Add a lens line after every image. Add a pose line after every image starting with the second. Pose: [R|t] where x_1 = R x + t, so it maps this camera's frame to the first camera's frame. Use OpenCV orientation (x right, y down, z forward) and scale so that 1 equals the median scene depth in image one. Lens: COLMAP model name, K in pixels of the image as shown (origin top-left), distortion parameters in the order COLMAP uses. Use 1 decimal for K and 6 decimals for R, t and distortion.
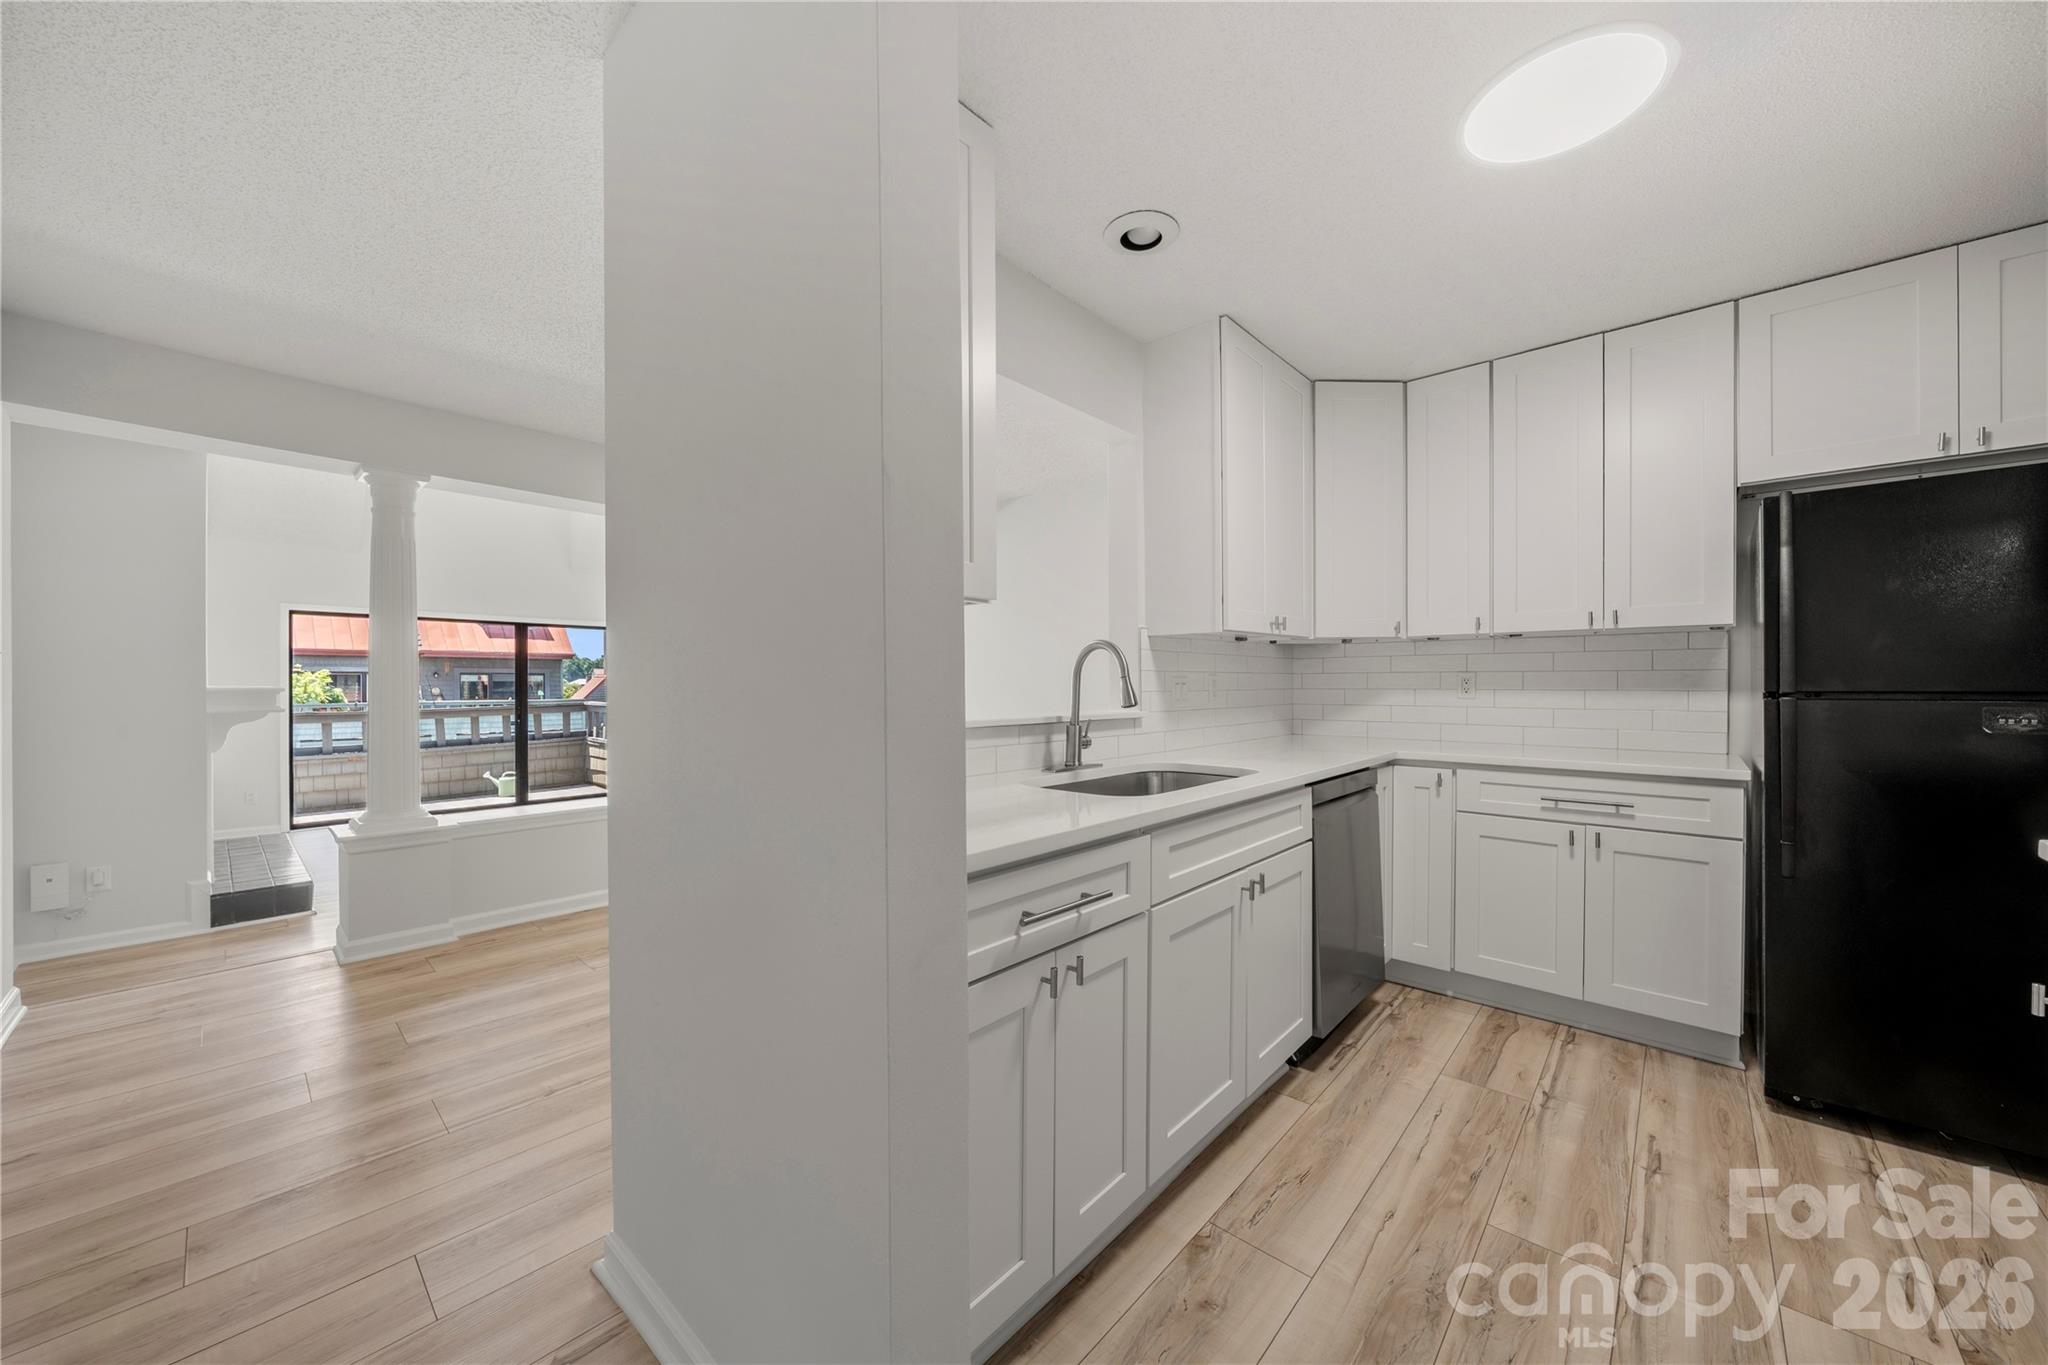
lens RADIAL K [[735.6, 0, 1020.2], [0, 735.6, 686.0], [0, 0, 1]] dist [-0.005301, 0.000074]
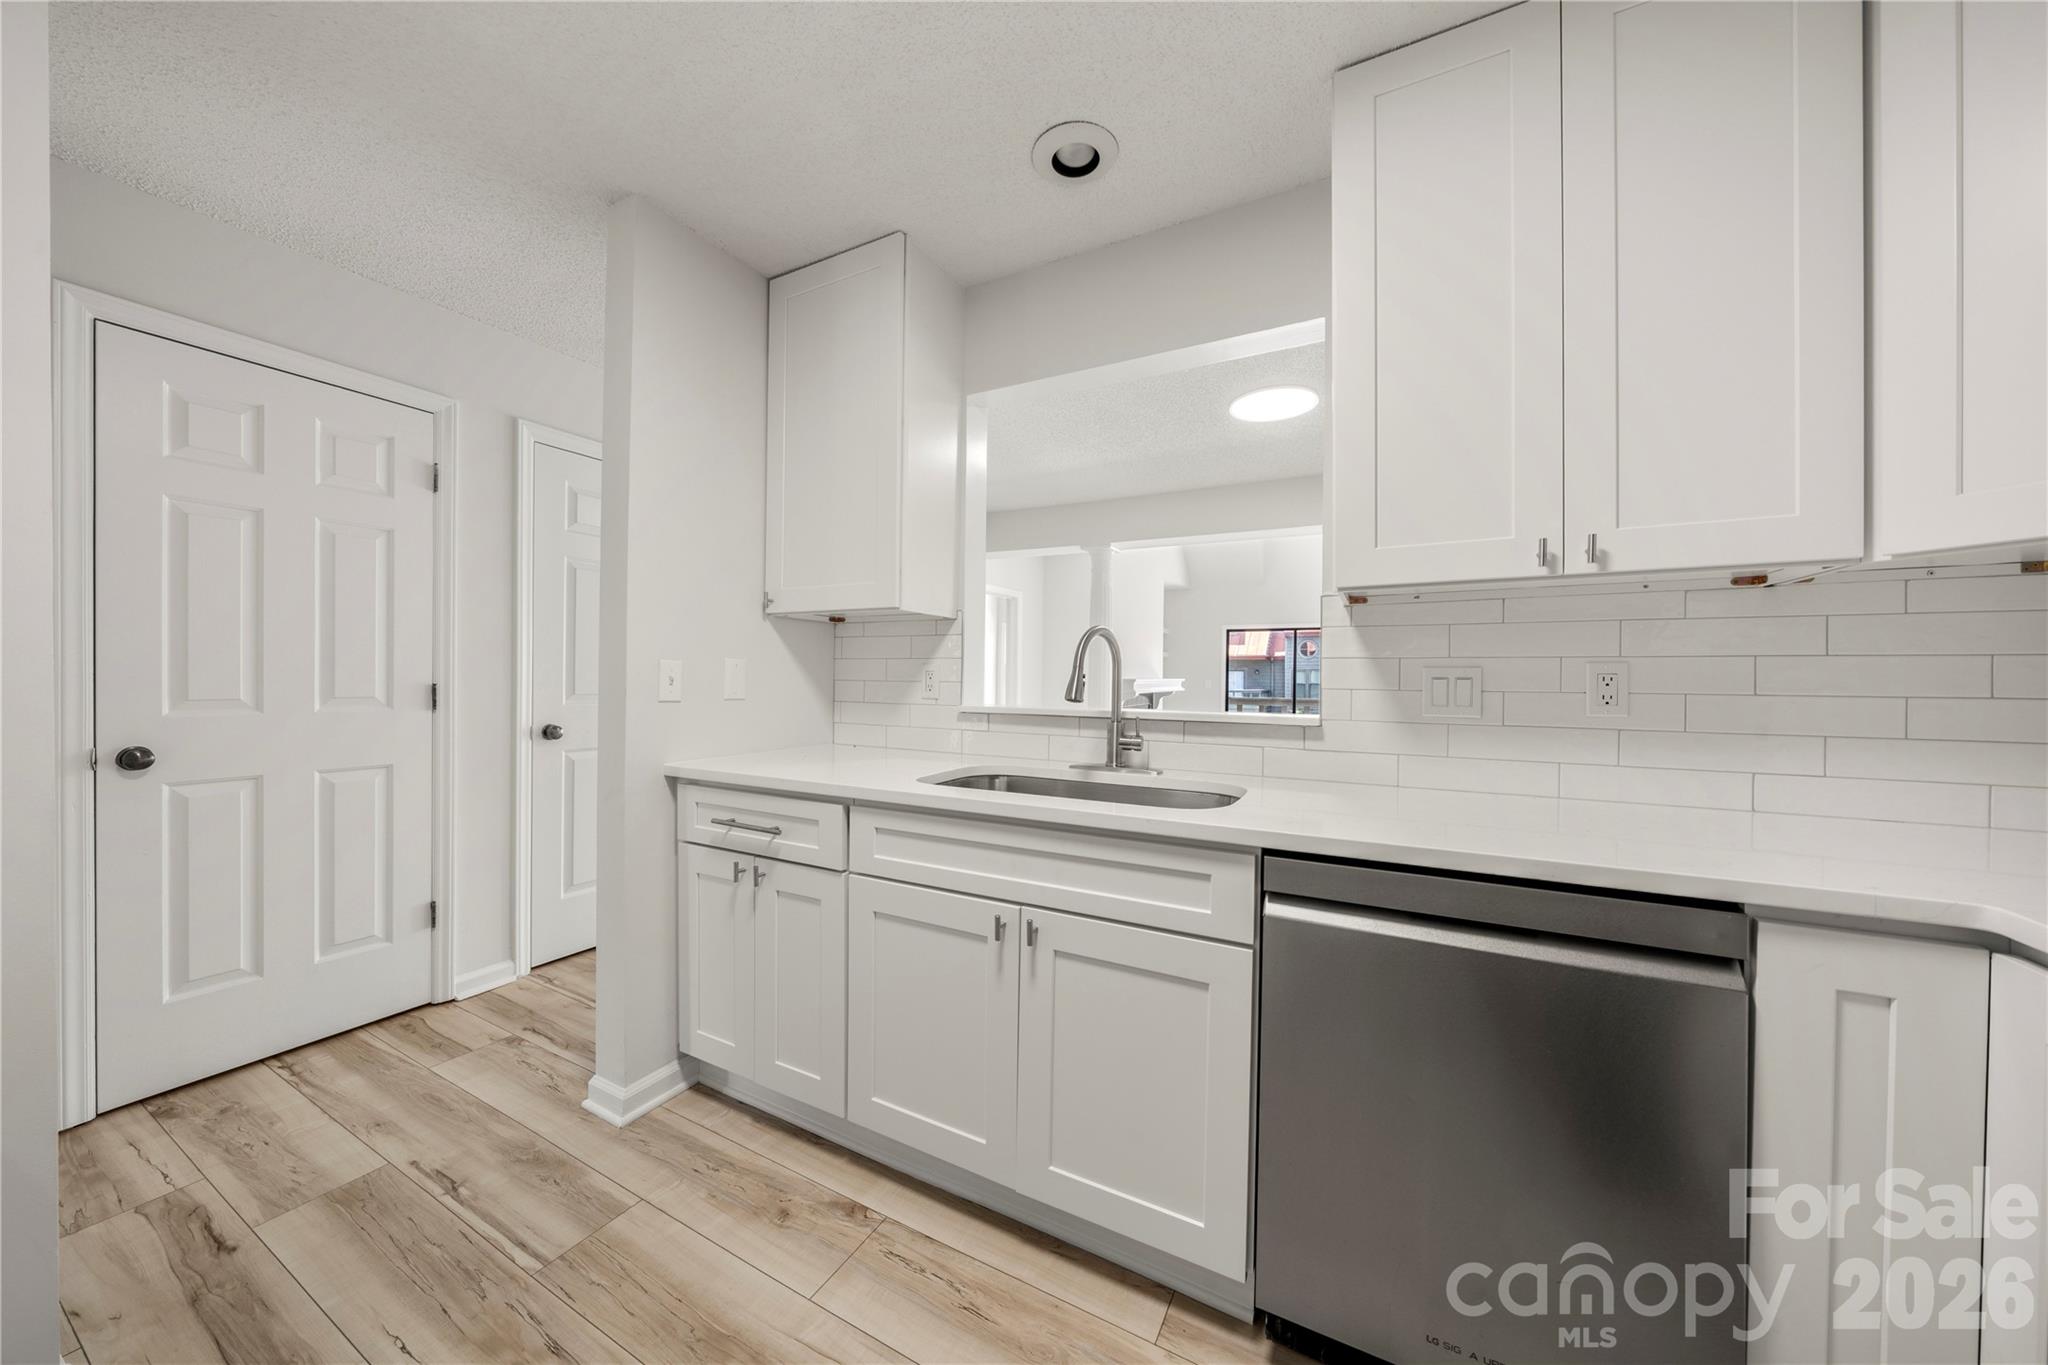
lens RADIAL K [[695.3, 0, 1015.5], [0, 695.3, 680.9], [0, 0, 1]] dist [0.000118, 0.000060]
pose [[0.236620, 0.010253, -0.971548, 0.844567], [-0.011211, 0.999907, 0.007822, -0.001907], [0.971537, 0.009041, 0.236713, 0.660467]]
